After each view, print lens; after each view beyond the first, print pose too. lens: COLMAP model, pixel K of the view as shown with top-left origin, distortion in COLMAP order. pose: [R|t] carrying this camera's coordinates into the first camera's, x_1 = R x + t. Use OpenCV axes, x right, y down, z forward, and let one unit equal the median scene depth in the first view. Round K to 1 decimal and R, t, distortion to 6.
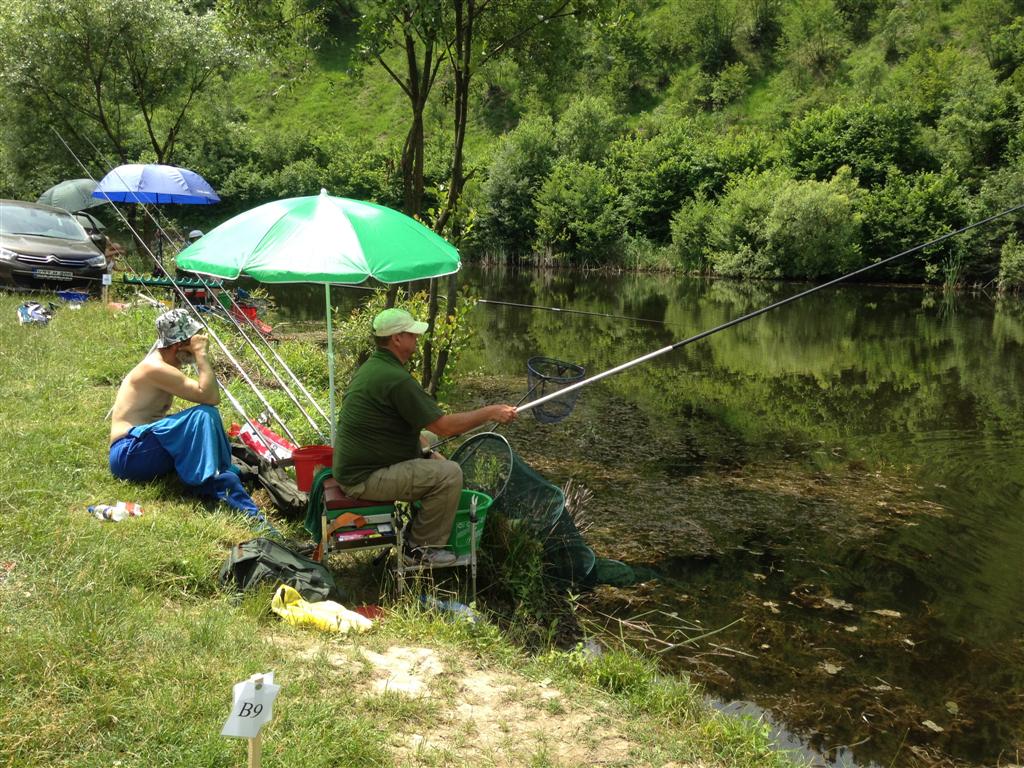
lens RADIAL K [[936.6, 0, 512.0], [0, 936.6, 384.0], [0, 0, 1]] dist [0.189455, -0.344419]
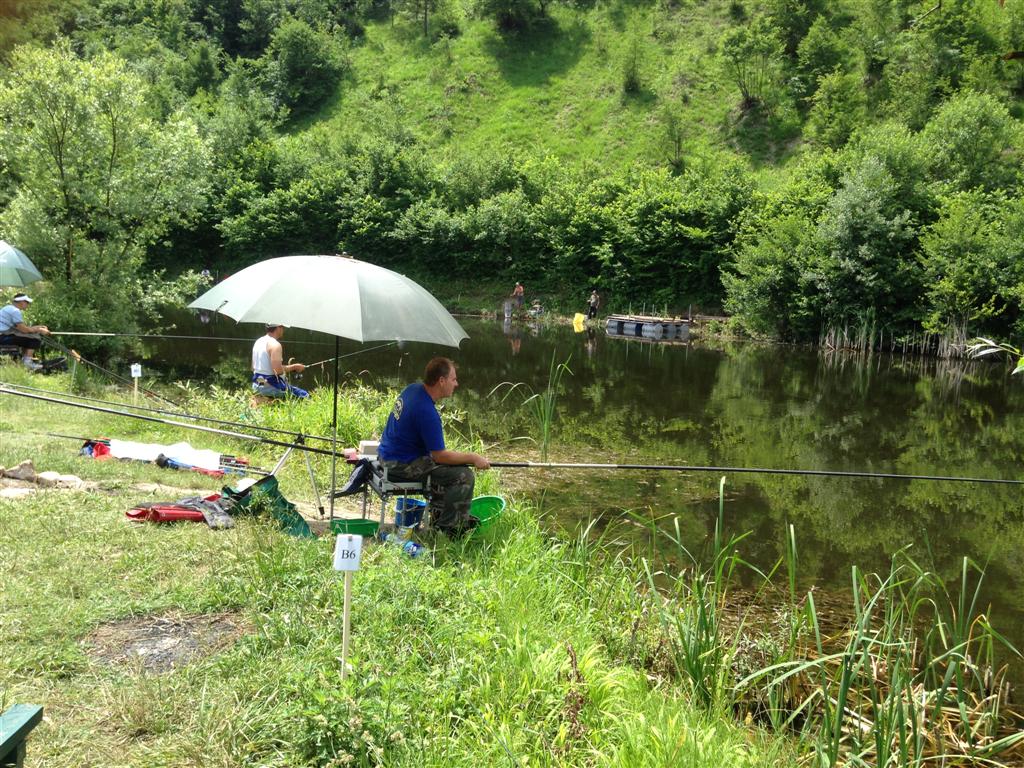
lens RADIAL K [[936.6, 0, 512.0], [0, 936.6, 384.0], [0, 0, 1]] dist [0.189455, -0.344419]
pose [[0.995272, 0.035481, -0.090416, -0.186483], [-0.040013, 0.998006, -0.048815, -0.066499], [0.088504, 0.052202, 0.994707, 0.364260]]
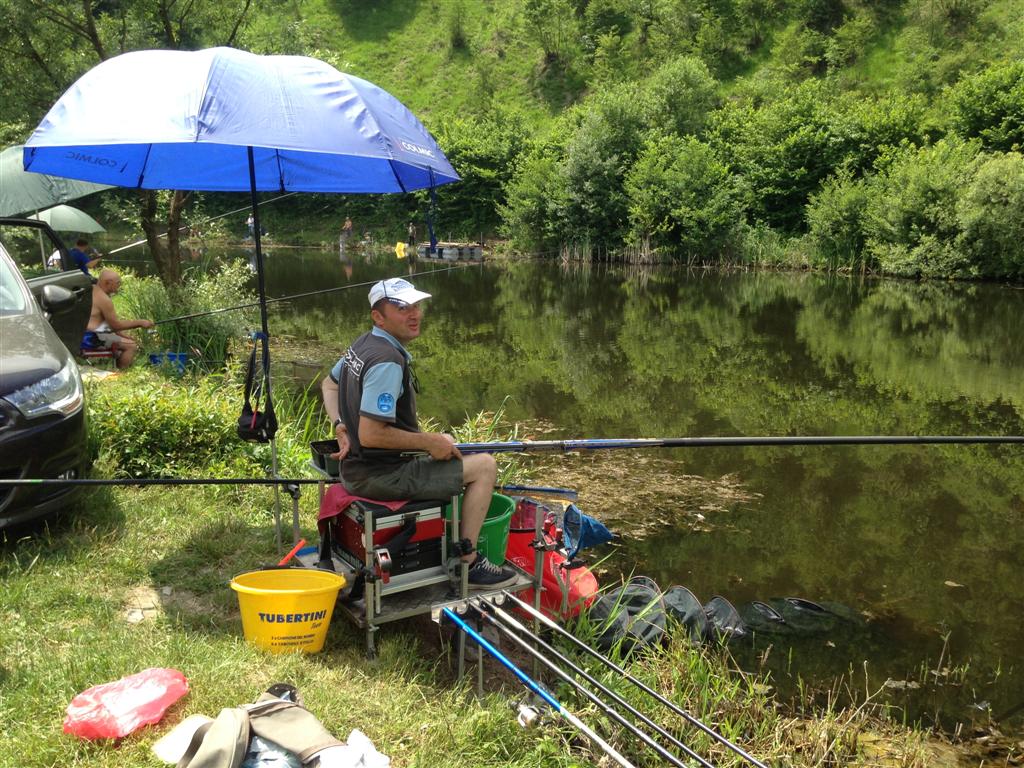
lens RADIAL K [[936.6, 0, 512.0], [0, 936.6, 384.0], [0, 0, 1]] dist [0.189455, -0.344419]
pose [[0.999919, -0.007383, -0.010402, -0.069691], [0.007535, 0.999863, 0.014716, -0.032132], [0.010292, -0.014793, 0.999838, 0.171058]]
